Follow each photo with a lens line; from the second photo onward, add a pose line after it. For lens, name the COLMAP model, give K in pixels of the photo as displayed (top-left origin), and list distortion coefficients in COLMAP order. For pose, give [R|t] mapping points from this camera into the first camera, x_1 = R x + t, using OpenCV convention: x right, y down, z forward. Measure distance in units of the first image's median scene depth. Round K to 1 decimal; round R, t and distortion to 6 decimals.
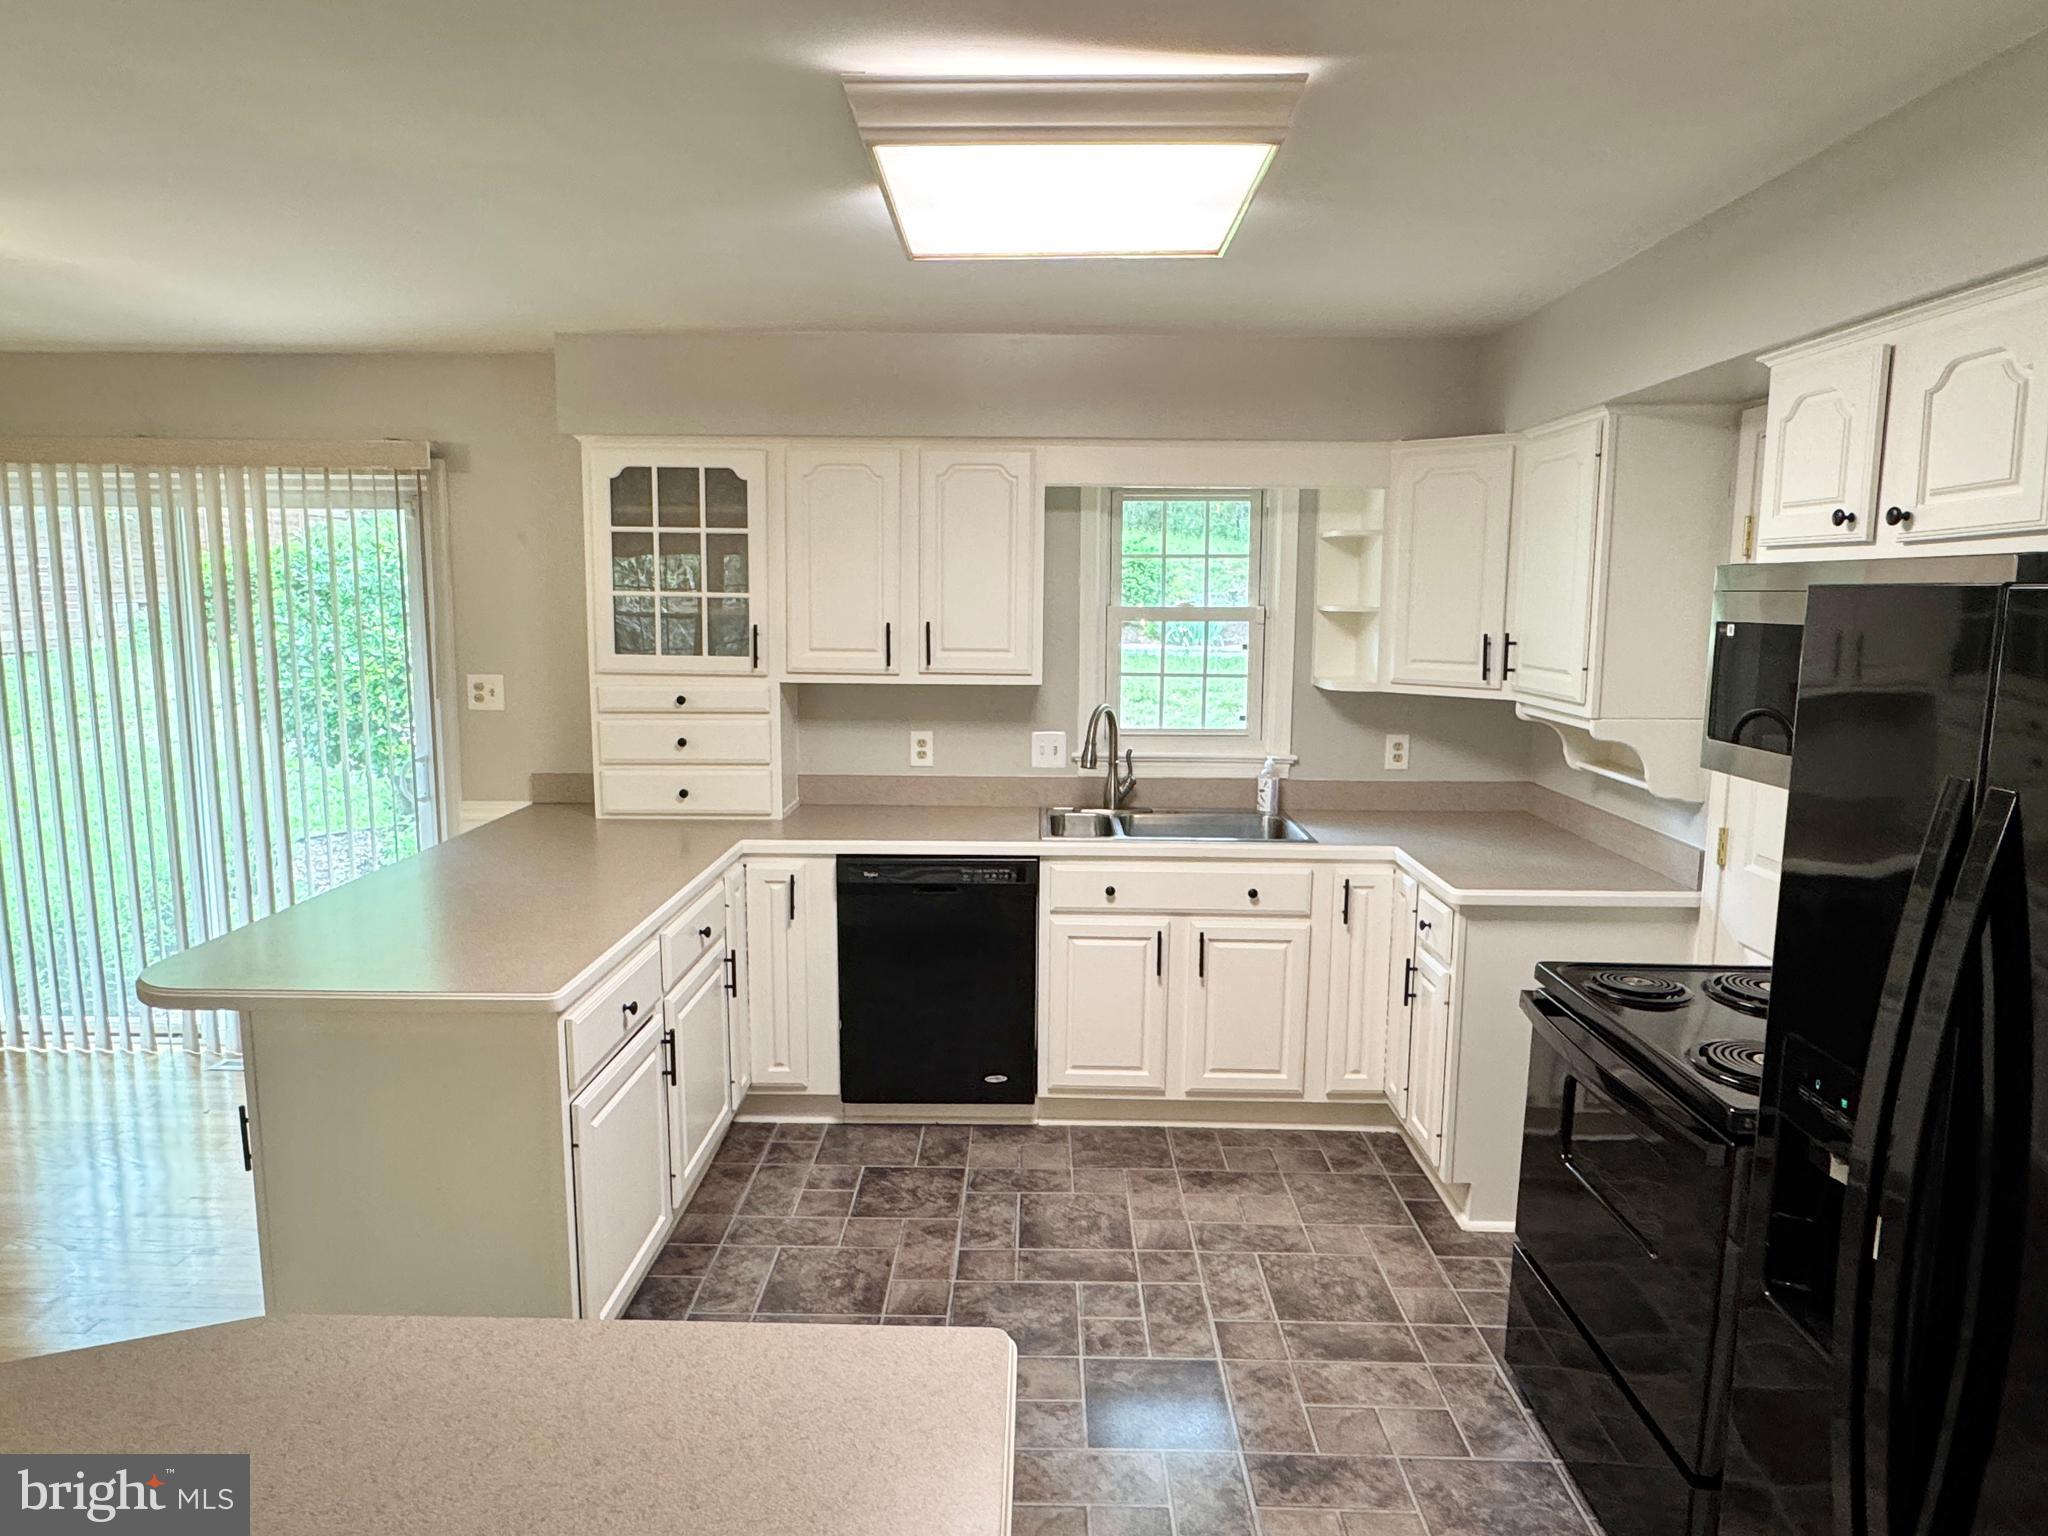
lens RADIAL K [[1280.8, 0, 1010.2], [0, 1280.8, 767.4], [0, 0, 1]] dist [0.008137, 0.001103]
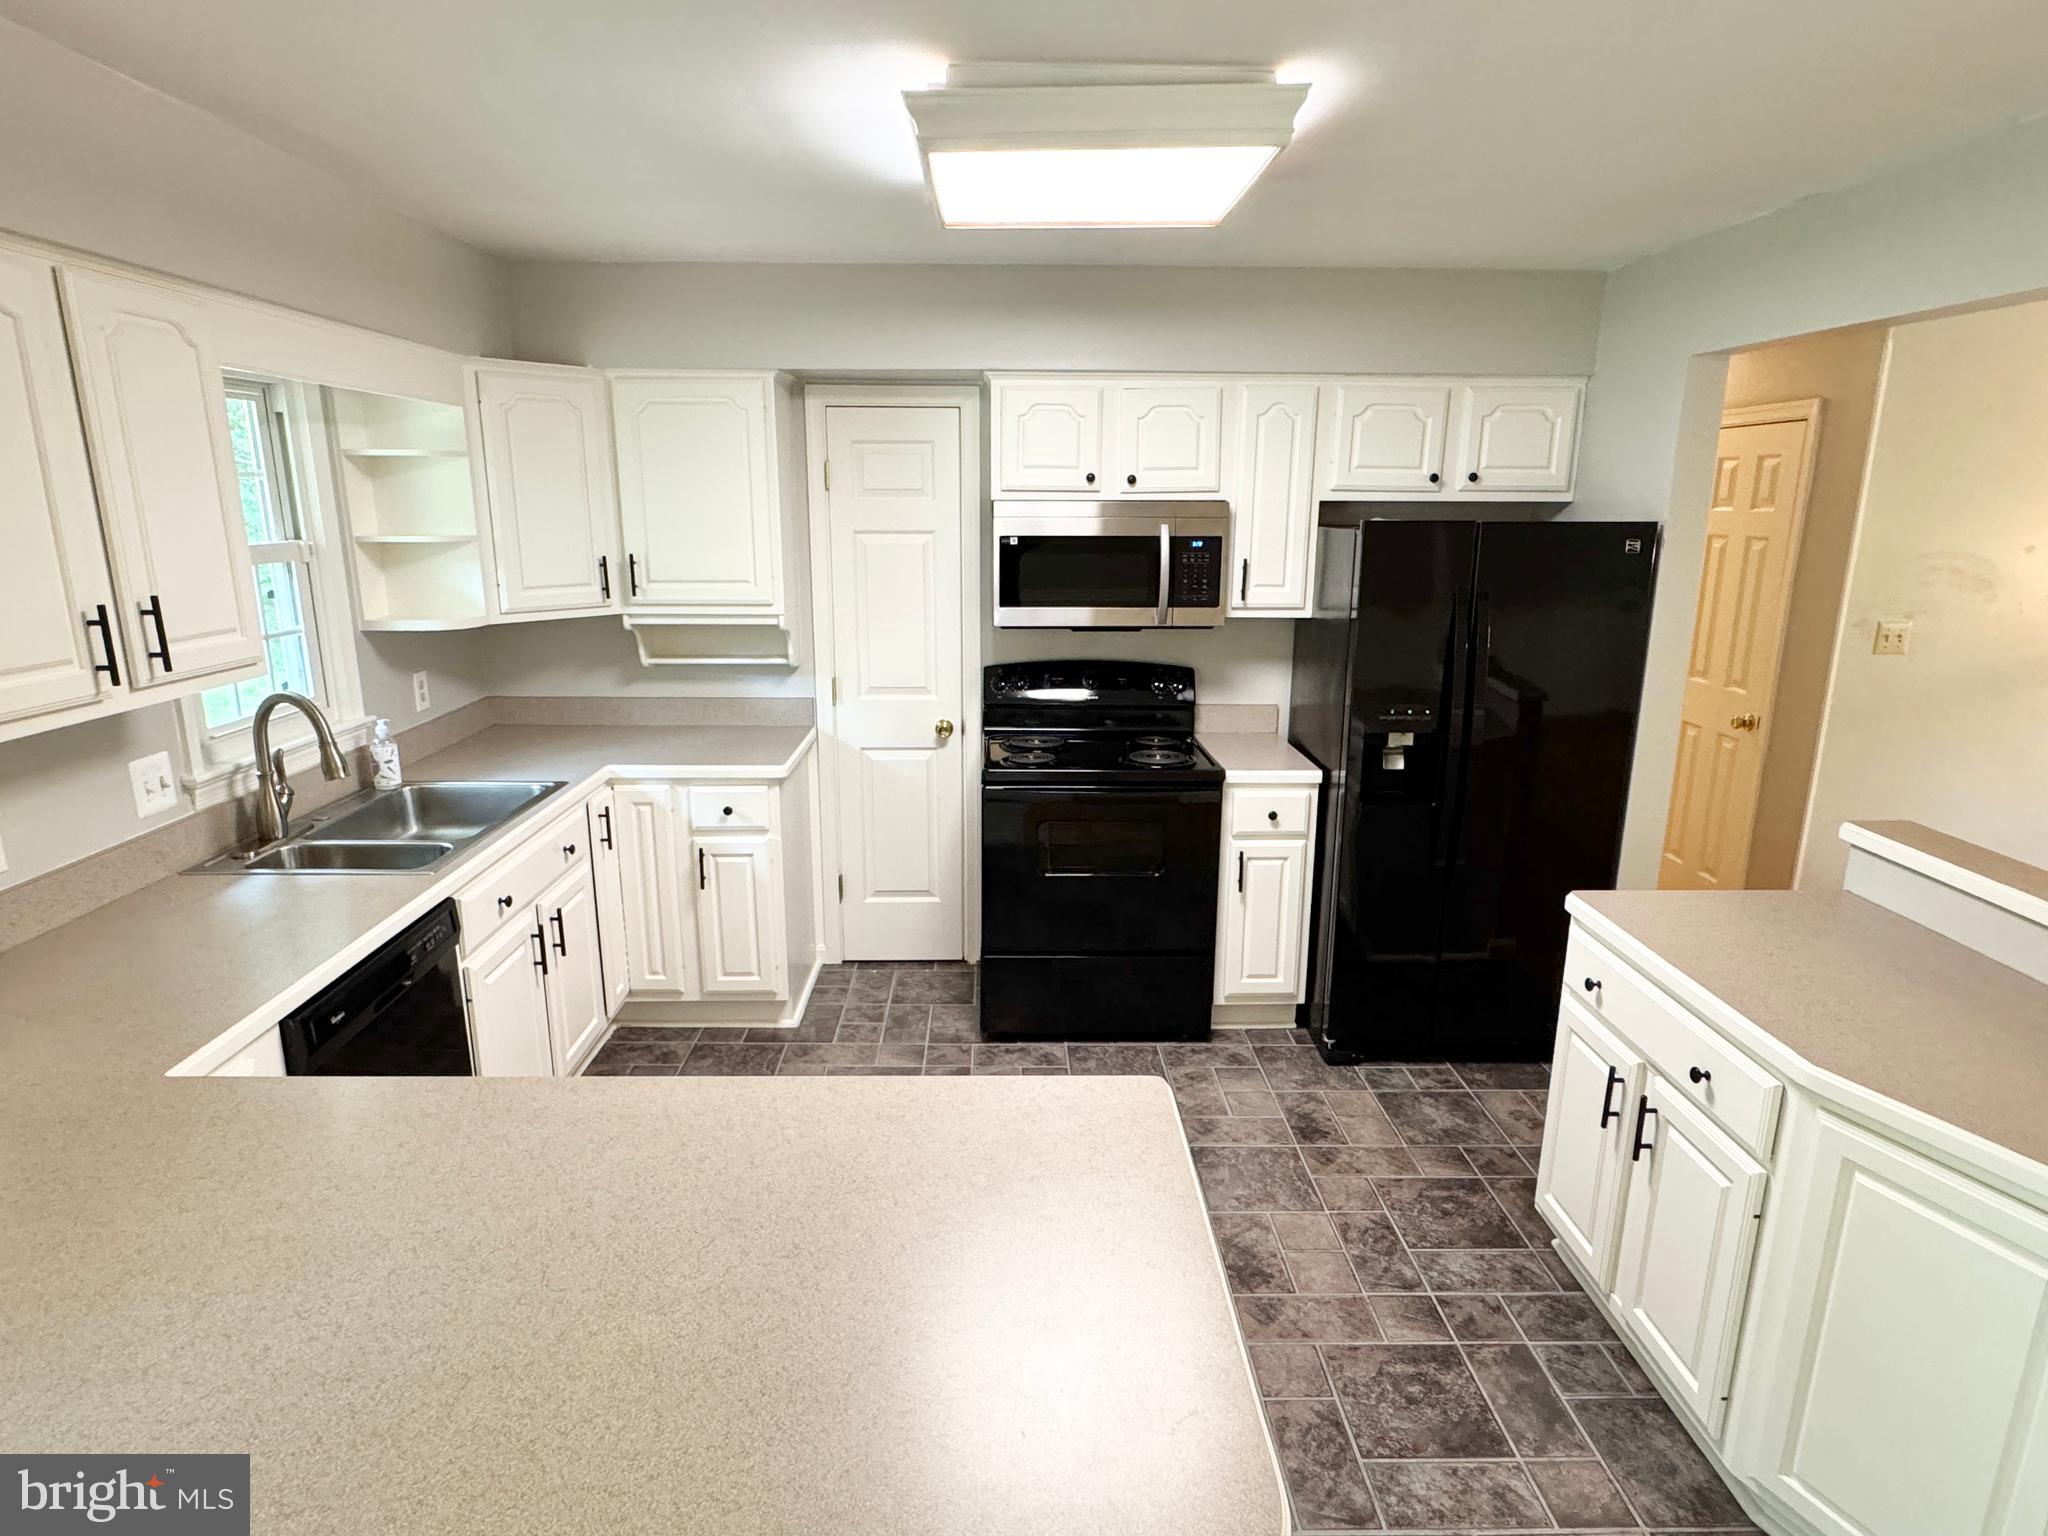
lens RADIAL K [[1150.6, 0, 1012.7], [0, 1150.6, 773.3], [0, 0, 1]] dist [-0.028255, 0.036761]
pose [[-0.033226, -0.245205, 0.968902, -0.581516], [0.133027, 0.959726, 0.247445, -0.112420], [-0.990555, 0.137112, 0.000731, 0.628489]]
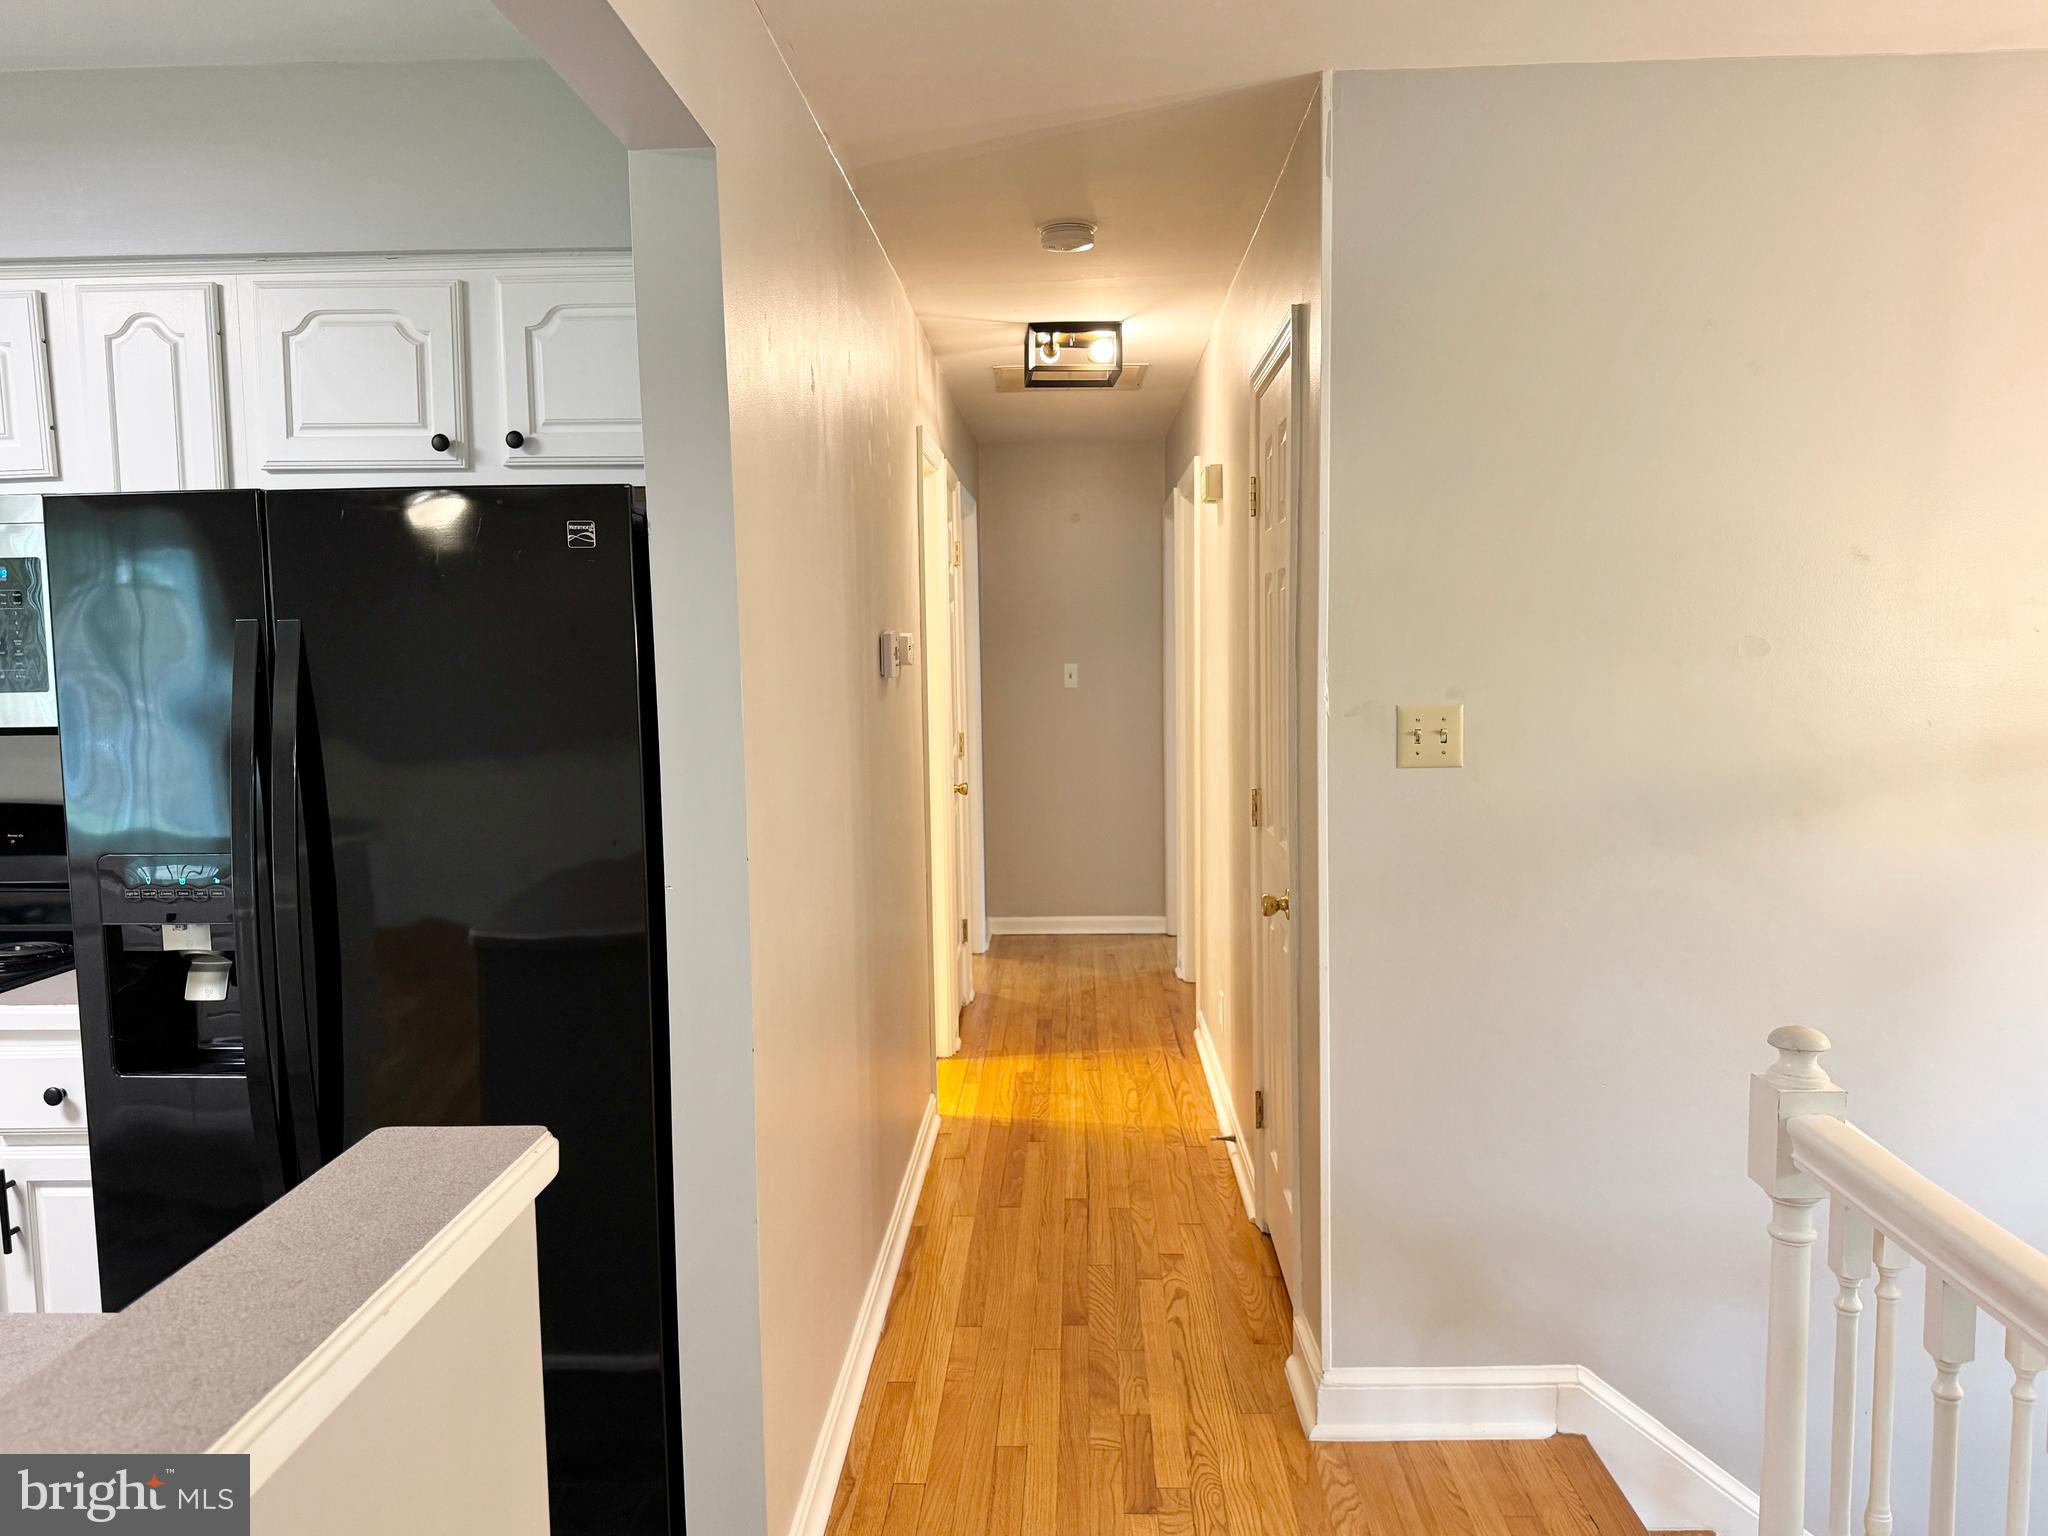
lens RADIAL K [[1536.5, 0, 1024.0], [0, 1536.5, 768.0], [0, 0, 1]] dist [0.082122, -0.148496]
pose [[0.015709, -0.095406, 0.995315, -0.314316], [0.150242, 0.984361, 0.091985, 0.043644], [-0.988524, 0.148093, 0.029797, 0.024198]]
